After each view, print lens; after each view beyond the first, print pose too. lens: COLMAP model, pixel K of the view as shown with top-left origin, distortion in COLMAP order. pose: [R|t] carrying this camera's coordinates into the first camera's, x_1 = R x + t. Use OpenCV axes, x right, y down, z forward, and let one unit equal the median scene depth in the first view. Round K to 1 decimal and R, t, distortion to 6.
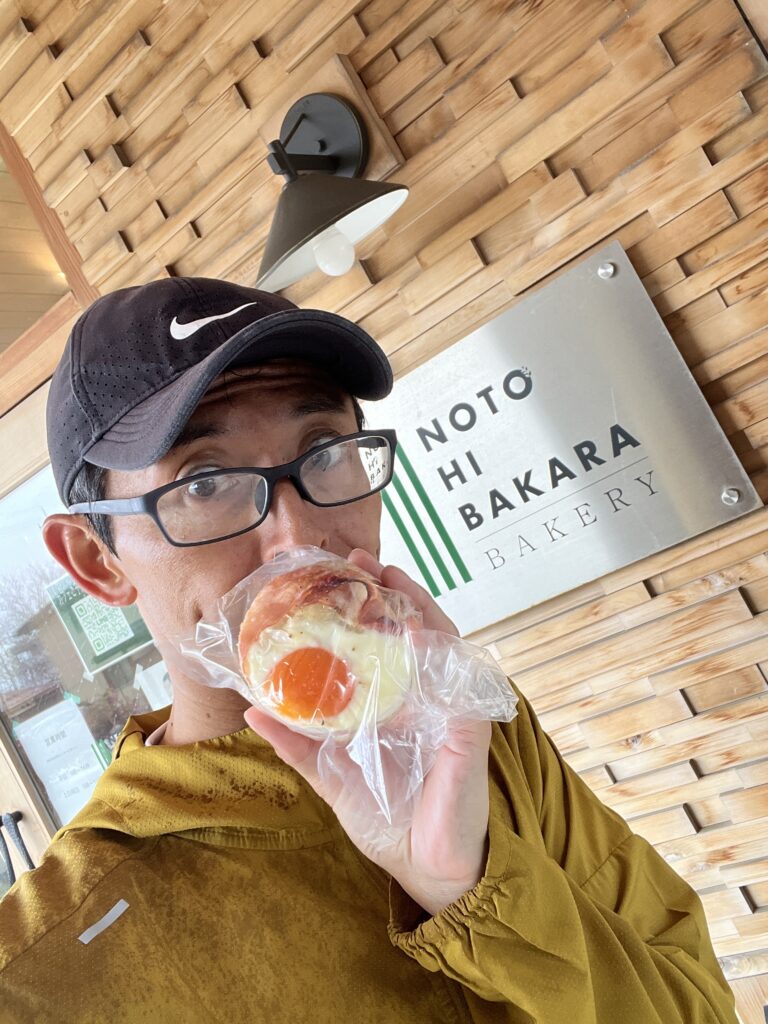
lens RADIAL K [[895.2, 0, 384.4], [0, 895.2, 510.9], [0, 0, 1]] dist [-0.013568, -0.016951]
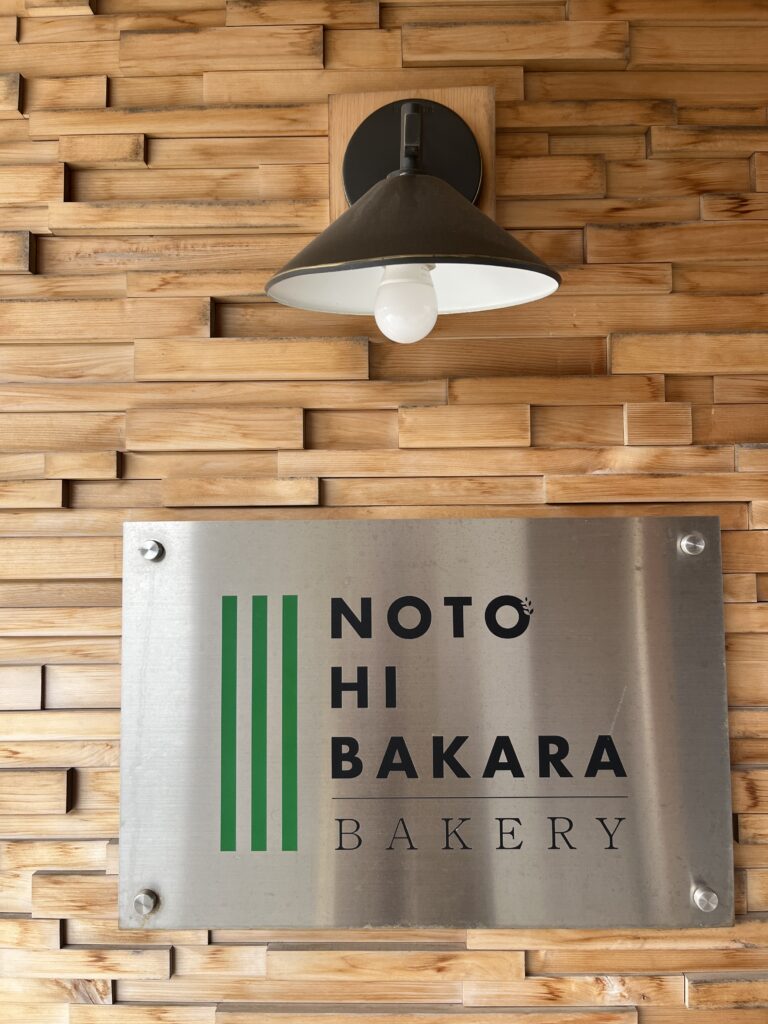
lens RADIAL K [[842.5, 0, 385.9], [0, 842.5, 512.4], [0, 0, 1]] dist [0.004003, -0.068155]
pose [[0.768345, 0.498368, 0.401590, -0.221238], [-0.418736, 0.865949, -0.273482, 0.006898], [-0.484052, 0.041968, 0.874032, 0.459570]]
